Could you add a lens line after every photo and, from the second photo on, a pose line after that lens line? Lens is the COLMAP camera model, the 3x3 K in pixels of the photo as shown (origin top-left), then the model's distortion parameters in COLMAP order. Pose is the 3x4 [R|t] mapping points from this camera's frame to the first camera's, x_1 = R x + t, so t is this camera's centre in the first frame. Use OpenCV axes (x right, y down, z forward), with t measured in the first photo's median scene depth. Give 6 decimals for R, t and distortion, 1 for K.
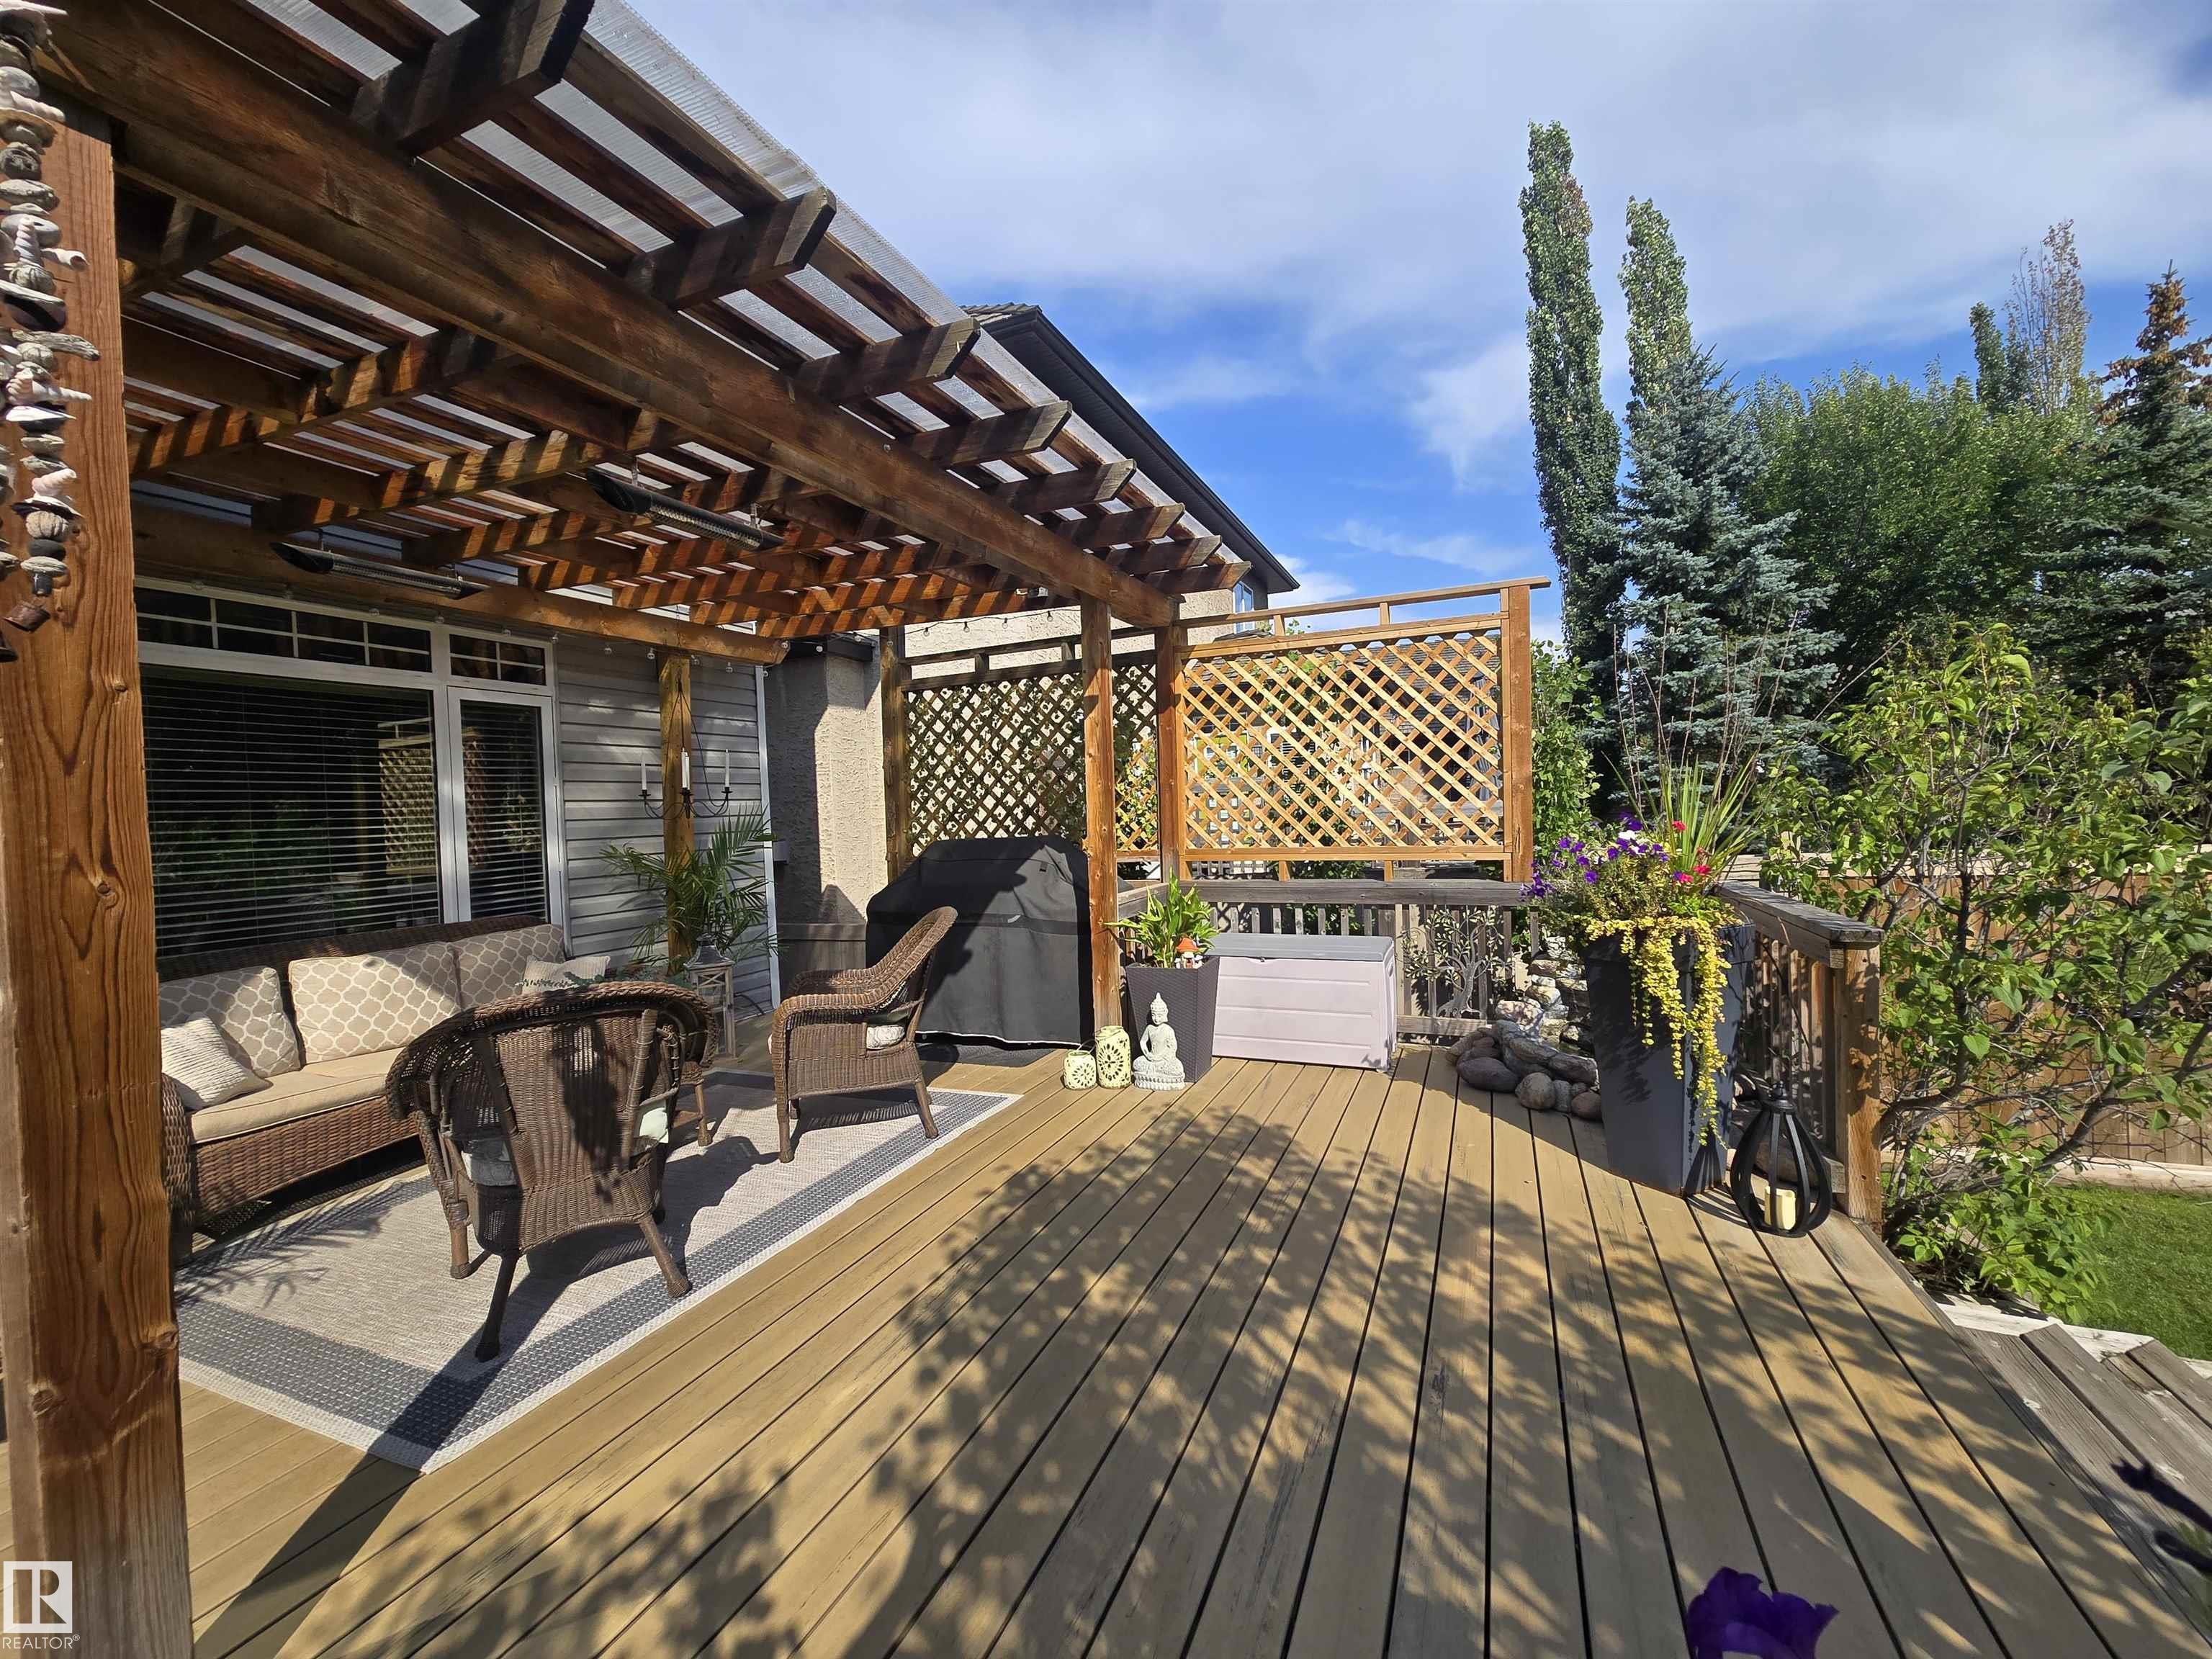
lens RADIAL K [[910.7, 0, 1101.7], [0, 910.7, 825.5], [0, 0, 1]] dist [0.002781, 0.000410]
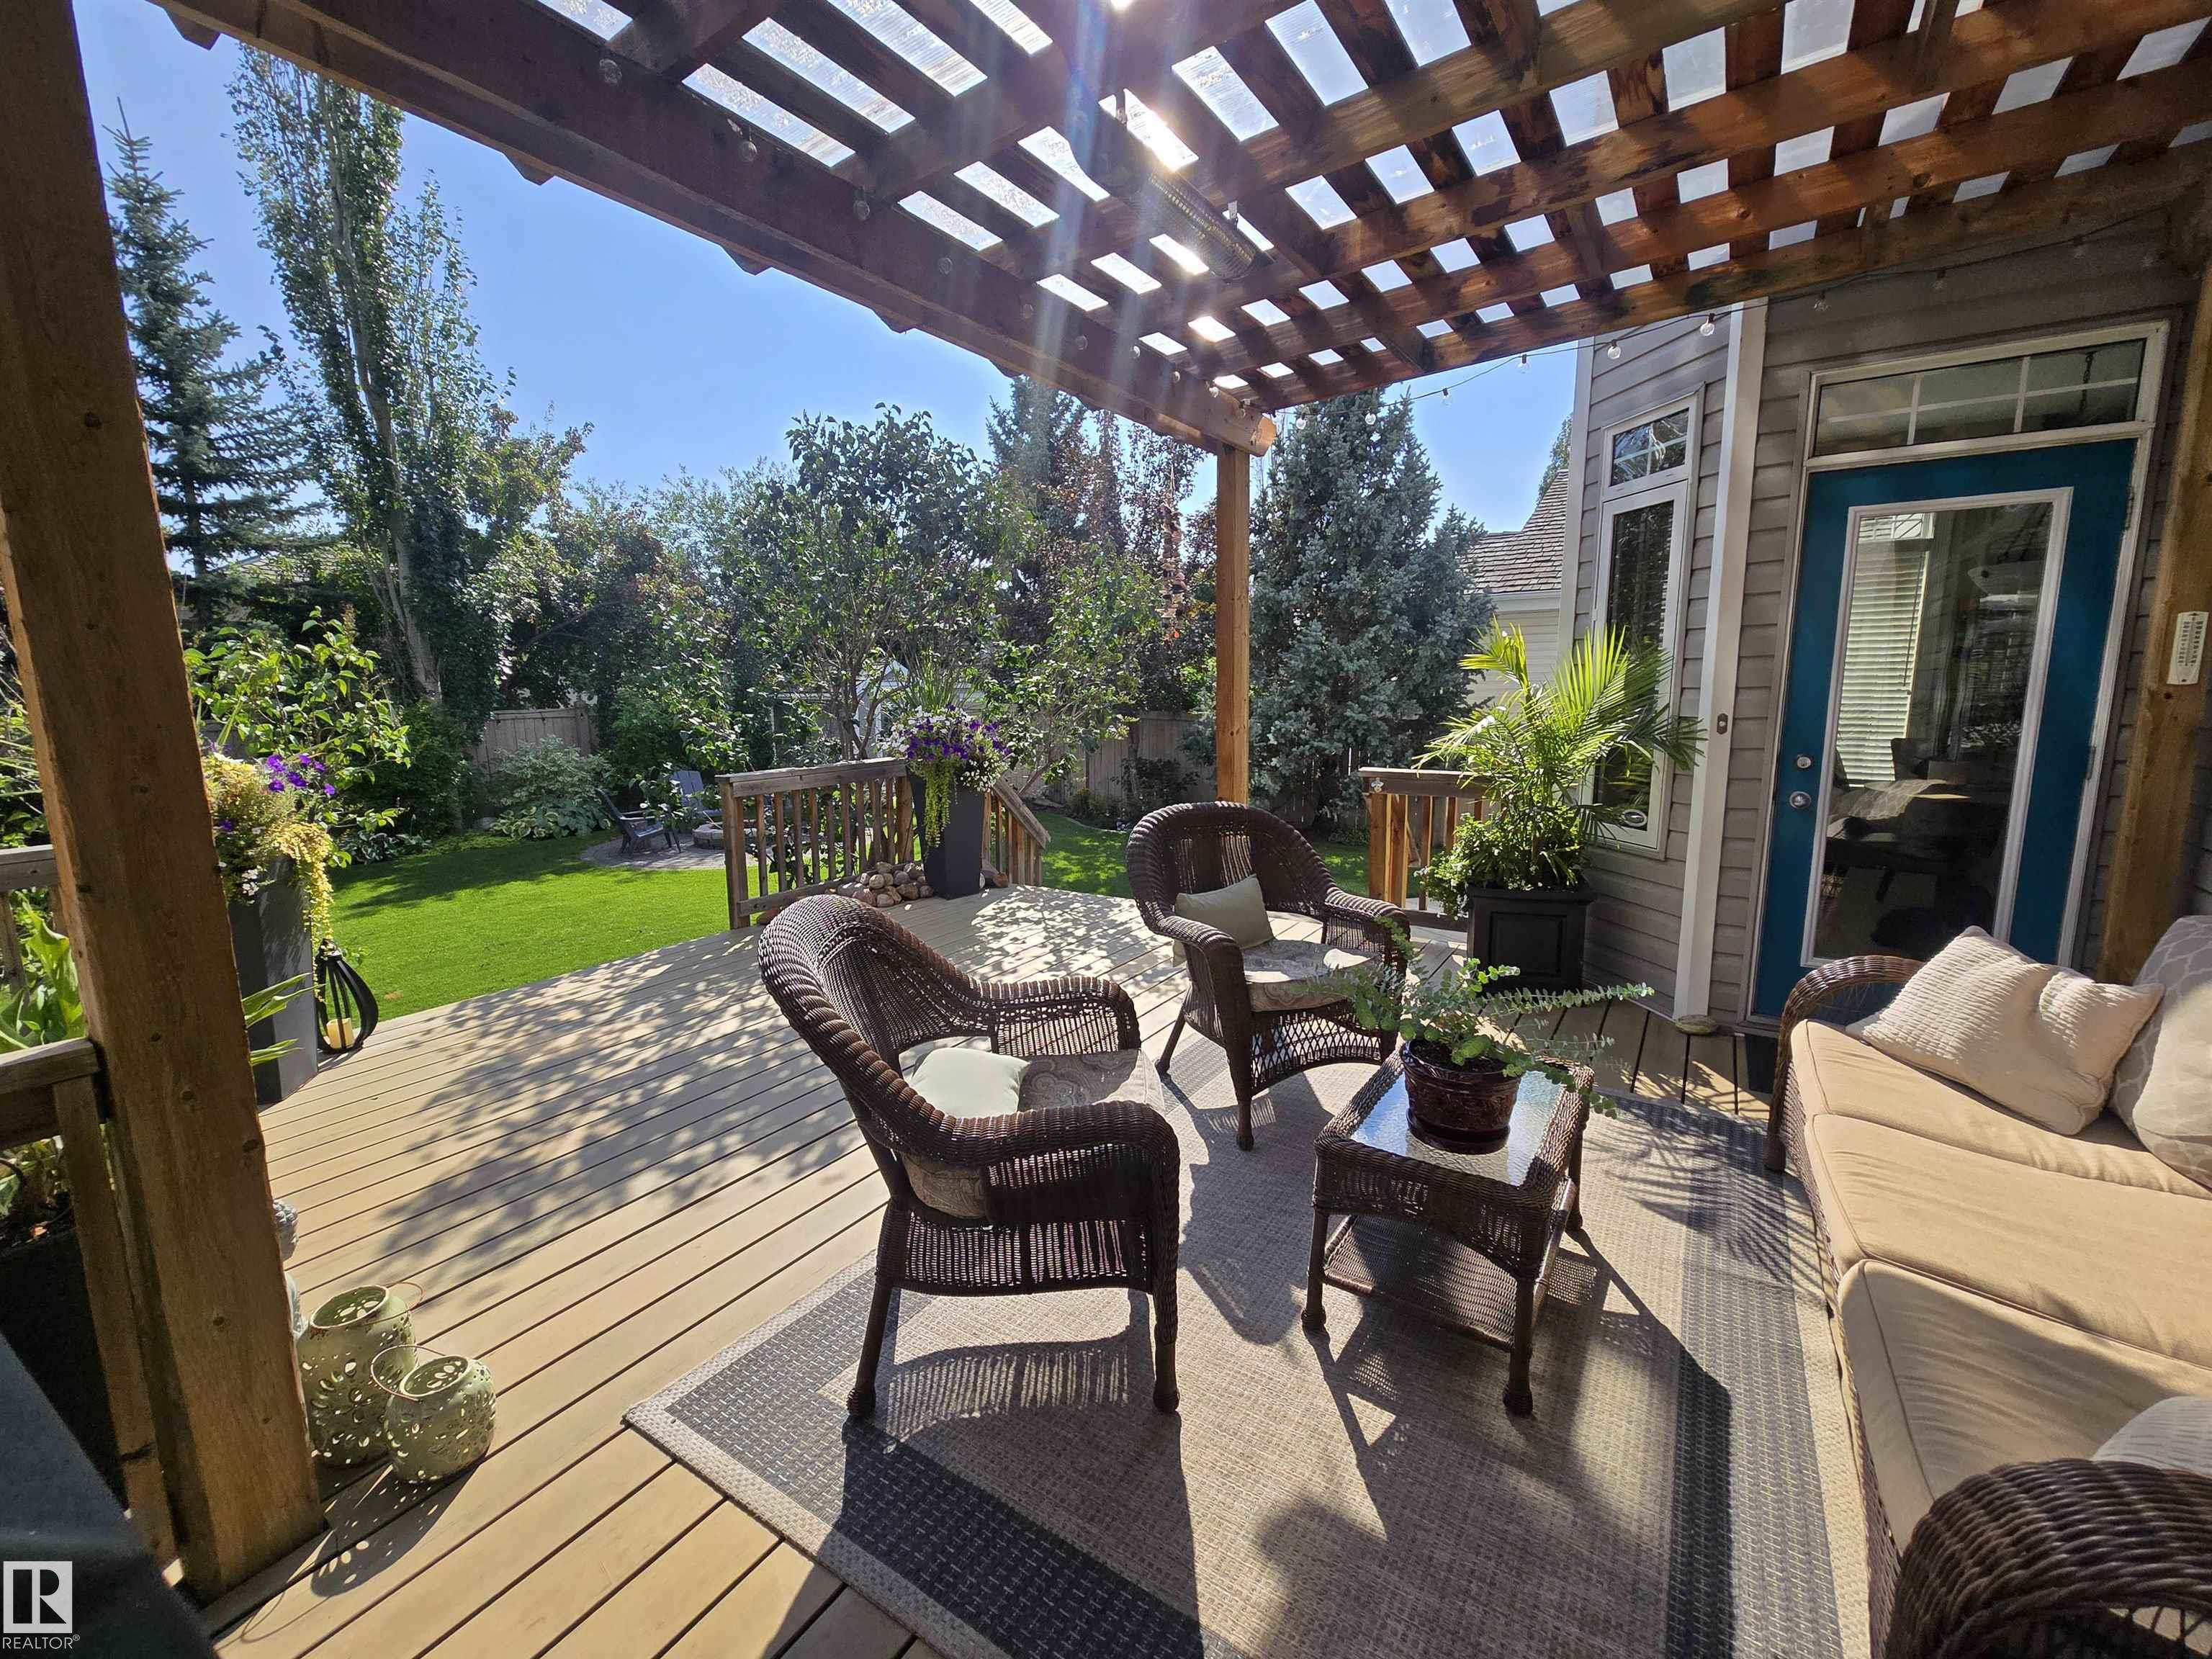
lens RADIAL K [[910.7, 0, 1101.7], [0, 910.7, 825.5], [0, 0, 1]] dist [0.002781, 0.000410]
pose [[-0.981635, 0.027902, 0.188715, -0.524311], [0.059711, 0.984478, 0.165036, -0.023002], [-0.181181, 0.173274, -0.968065, 1.815154]]
